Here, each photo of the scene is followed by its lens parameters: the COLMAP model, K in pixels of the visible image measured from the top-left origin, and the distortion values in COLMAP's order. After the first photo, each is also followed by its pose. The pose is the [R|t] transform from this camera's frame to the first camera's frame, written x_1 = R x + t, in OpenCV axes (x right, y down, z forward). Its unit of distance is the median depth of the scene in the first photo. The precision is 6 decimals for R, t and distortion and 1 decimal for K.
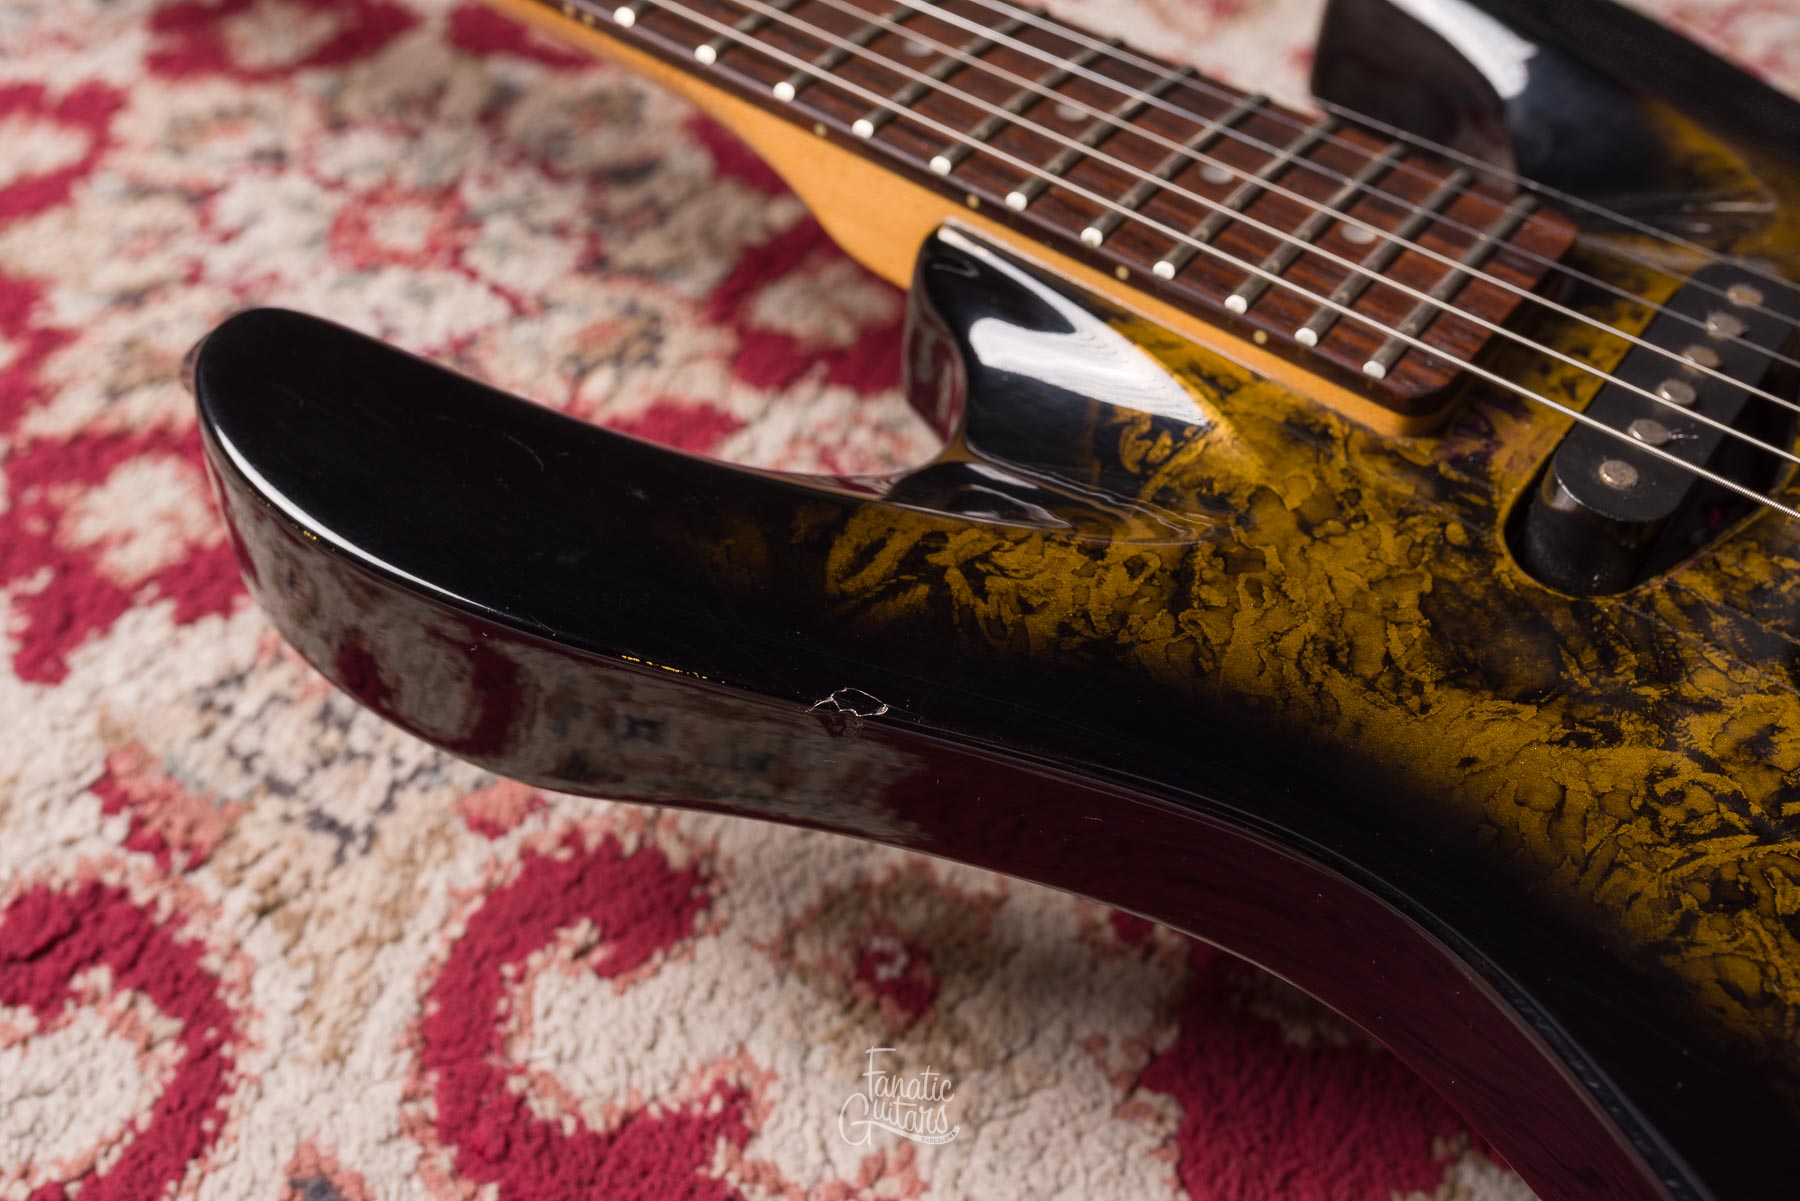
lens RADIAL K [[1848.6, 0, 900.0], [0, 1848.6, 600.5], [0, 0, 1]] dist [0.003495, -0.000933]
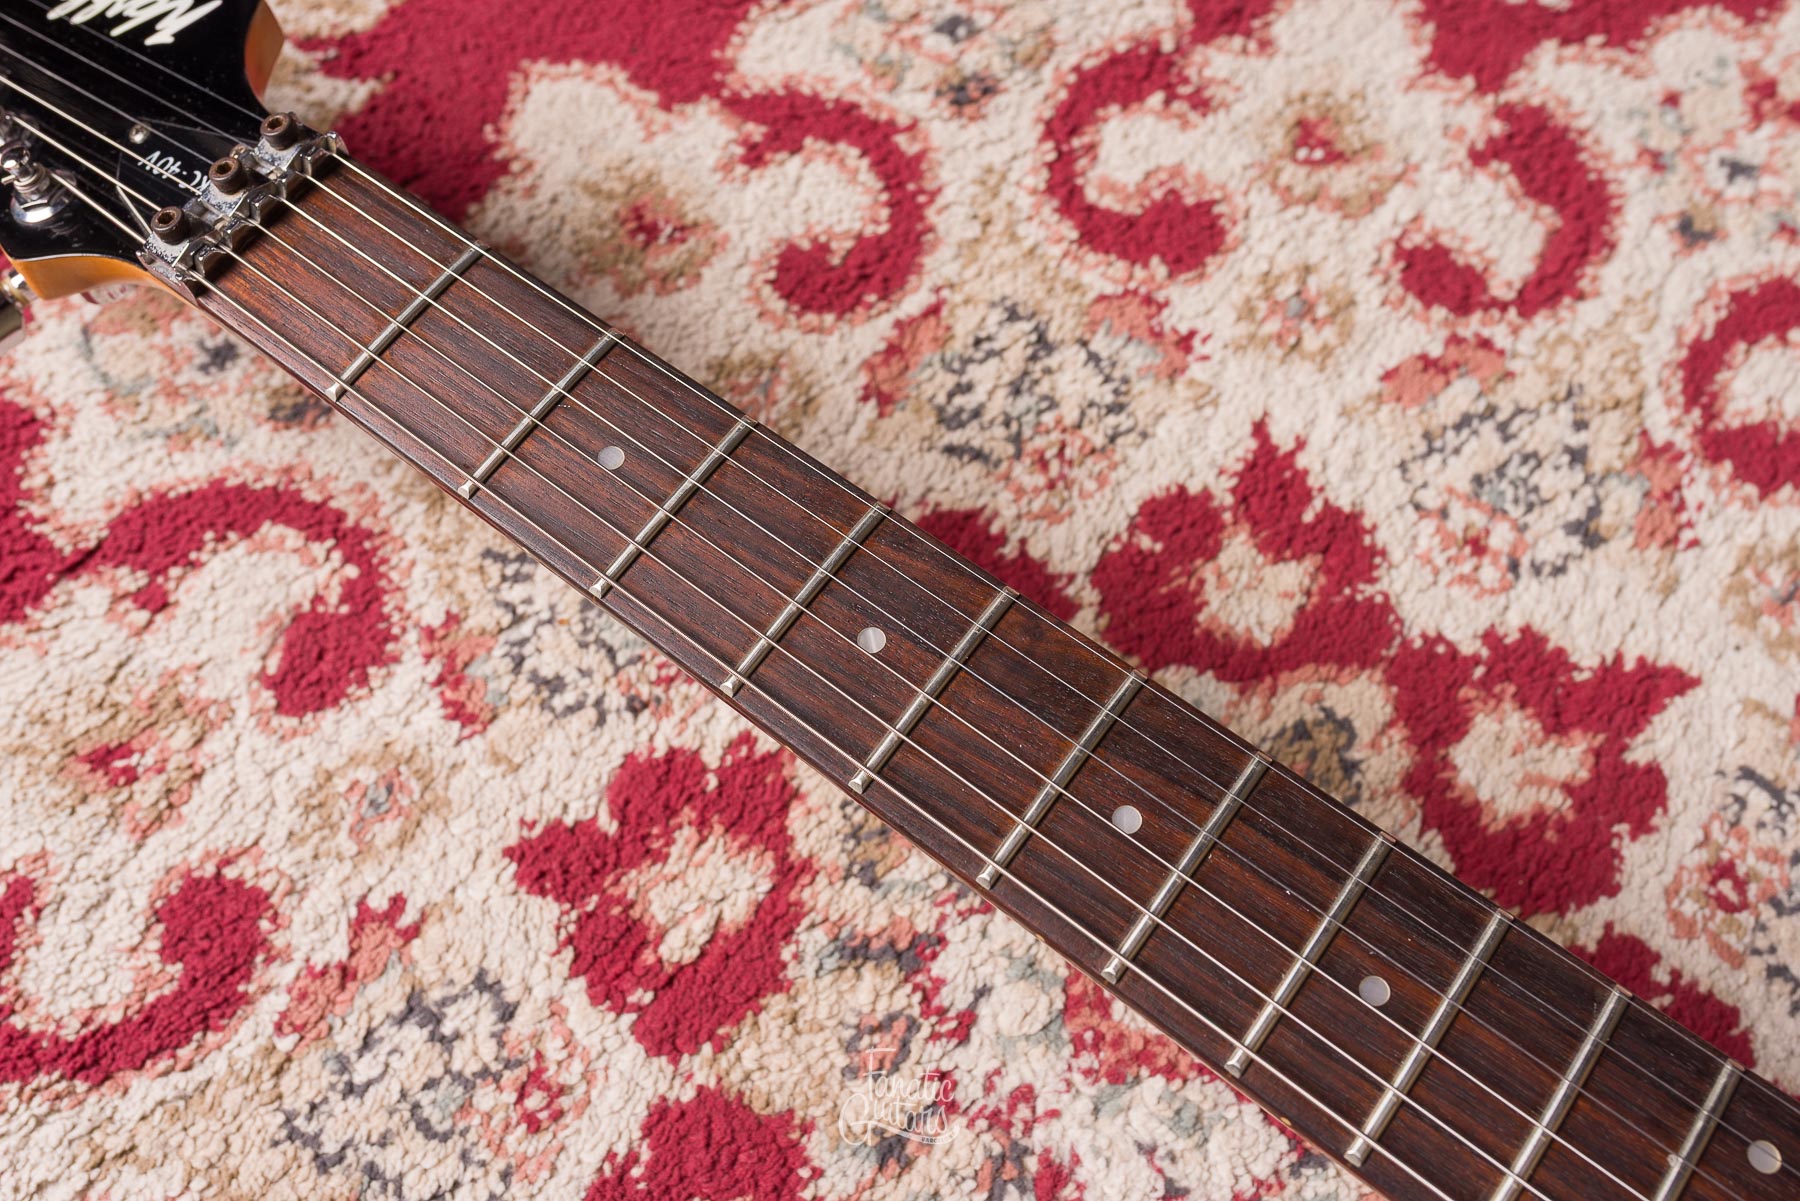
lens RADIAL K [[1808.0, 0, 904.2], [0, 1808.0, 593.7], [0, 0, 1]] dist [0.001915, -0.005864]
pose [[0.998584, -0.017352, -0.050281, -0.501515], [0.033400, 0.940250, 0.338844, -1.039242], [0.041397, -0.340044, 0.939498, 0.320072]]
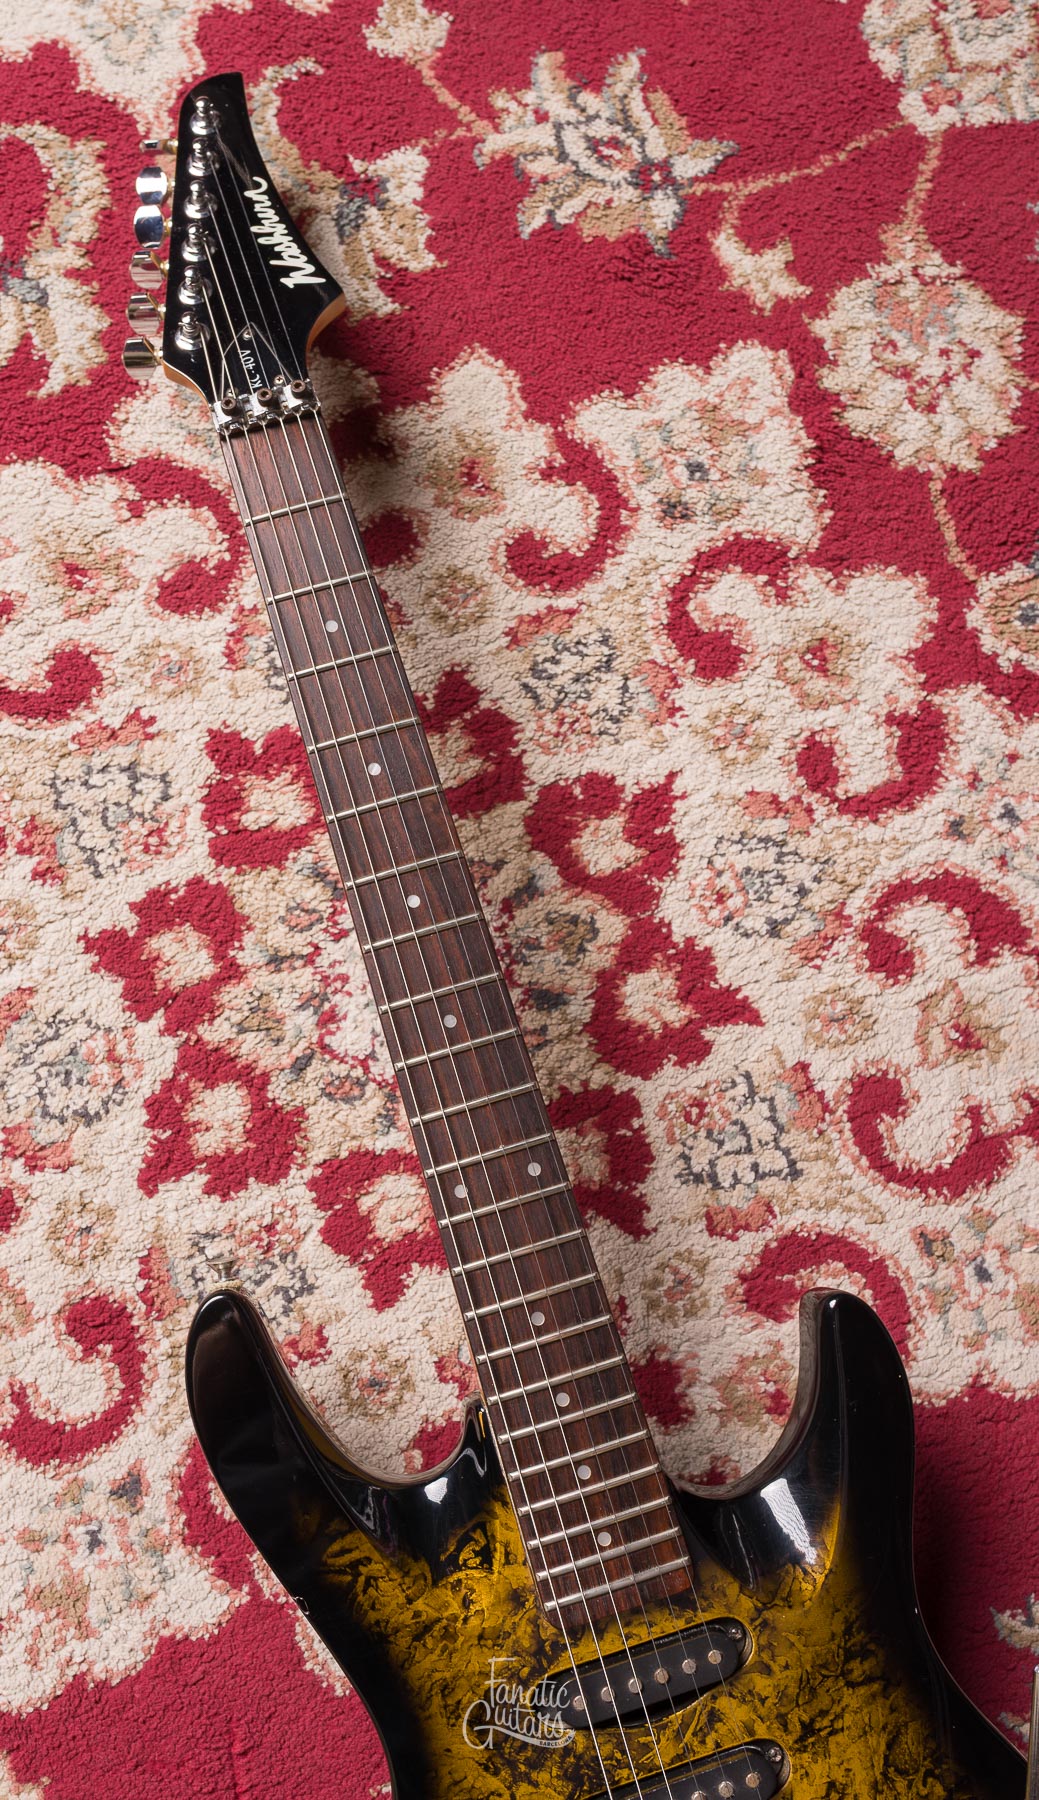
lens RADIAL K [[1737.6, 0, 433.1], [0, 1737.6, 896.3], [0, 0, 1]] dist [-0.003041, -0.001018]
pose [[0.801961, 0.585705, -0.117511, -0.147994], [-0.432994, 0.705445, 0.561127, -1.845507], [0.411552, -0.399121, 0.819346, -0.583103]]
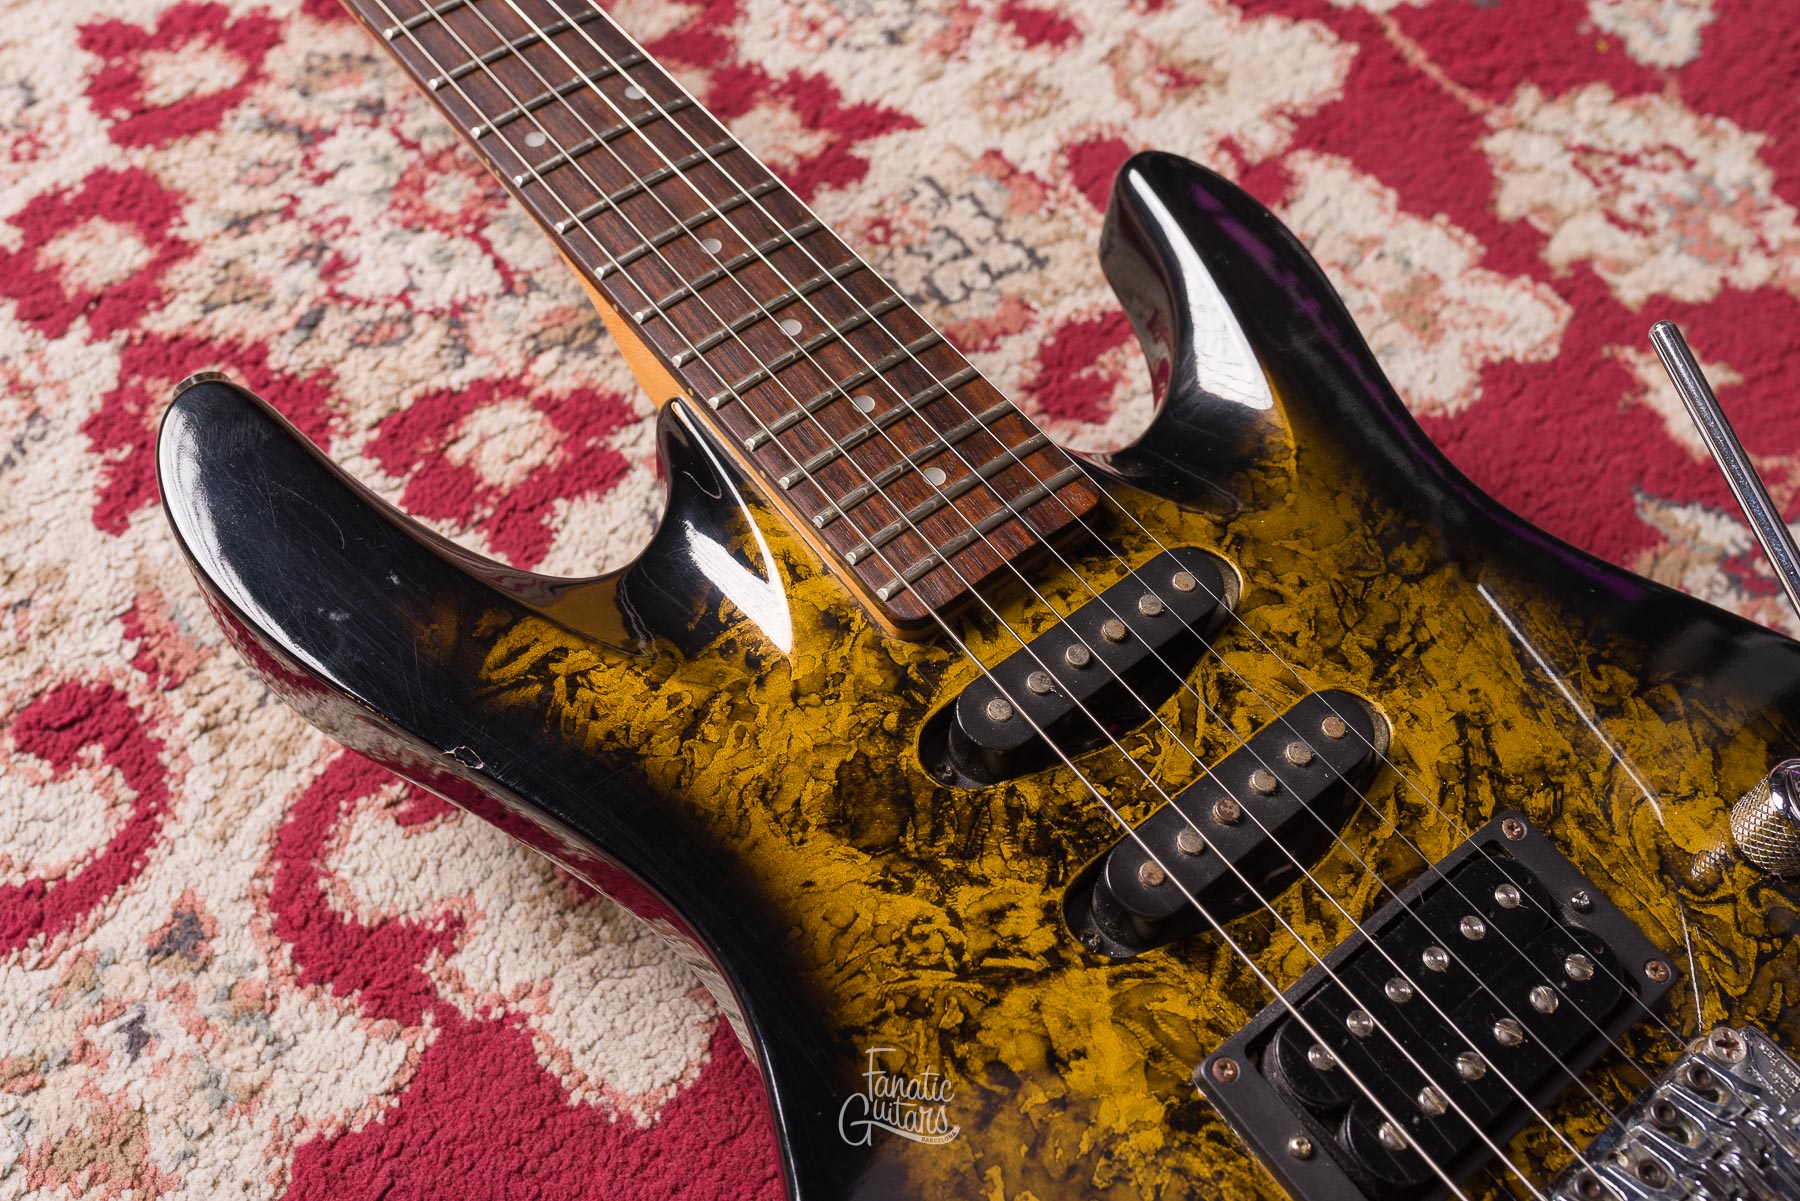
lens RADIAL K [[1776.4, 0, 900.0], [0, 1776.4, 600.5], [0, 0, 1]] dist [-0.001444, 0.005841]
pose [[0.968073, 0.218406, -0.123017, 0.385232], [-0.191288, 0.960828, 0.200545, -0.352260], [0.161998, -0.170611, 0.971930, -0.332940]]
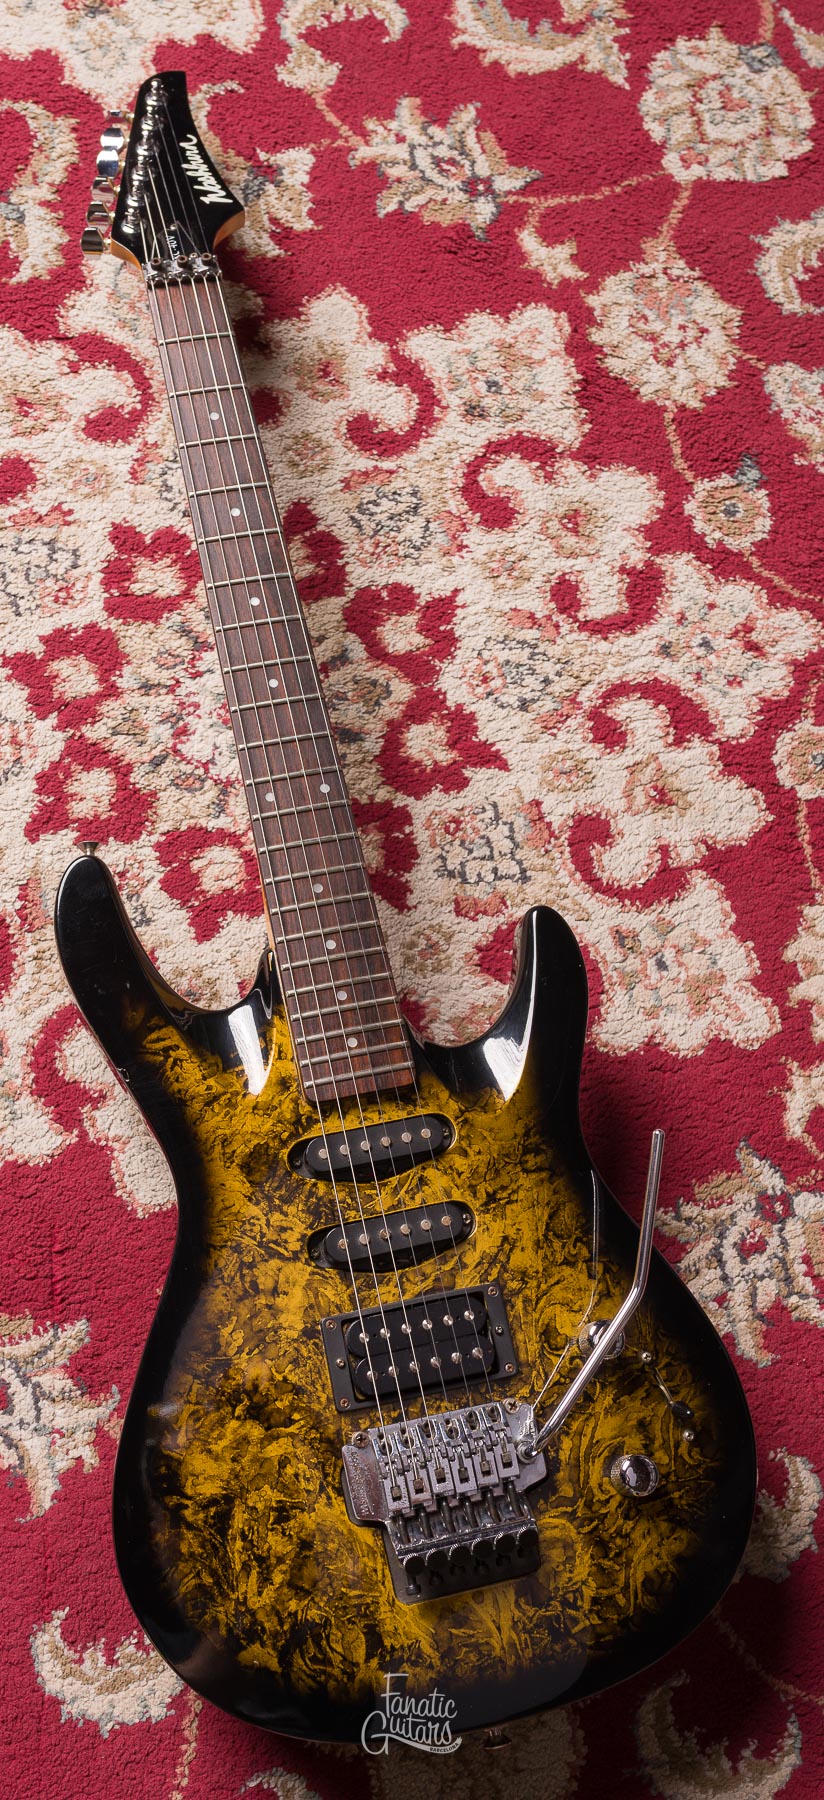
lens RADIAL K [[1821.3, 0, 353.0], [0, 1821.3, 898.8], [0, 0, 1]] dist [-0.004603, -0.007572]
pose [[0.754715, 0.631224, -0.178778, 0.623748], [-0.516075, 0.739467, 0.432268, -1.673855], [0.405058, -0.233976, 0.883846, -1.690104]]
